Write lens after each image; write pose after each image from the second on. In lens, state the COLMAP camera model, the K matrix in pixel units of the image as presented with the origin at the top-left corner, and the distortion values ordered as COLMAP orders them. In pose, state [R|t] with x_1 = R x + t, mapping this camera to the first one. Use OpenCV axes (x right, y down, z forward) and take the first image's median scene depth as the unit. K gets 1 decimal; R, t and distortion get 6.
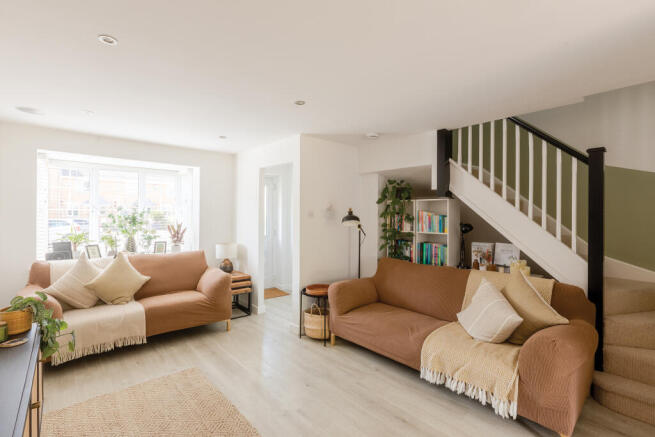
lens RADIAL K [[298.7, 0, 327.4], [0, 298.7, 215.3], [0, 0, 1]] dist [0.000919, 0.000758]
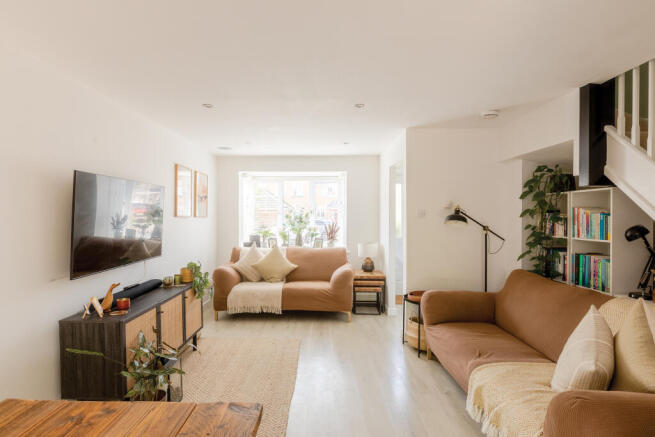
lens RADIAL K [[343.8, 0, 322.0], [0, 343.8, 219.5], [0, 0, 1]] dist [0.000241, 0.001611]
pose [[0.733942, 0.001893, -0.679210, 0.431437], [0.003127, 0.999976, 0.006166, 0.007001], [0.679205, -0.006650, 0.733918, 0.023881]]
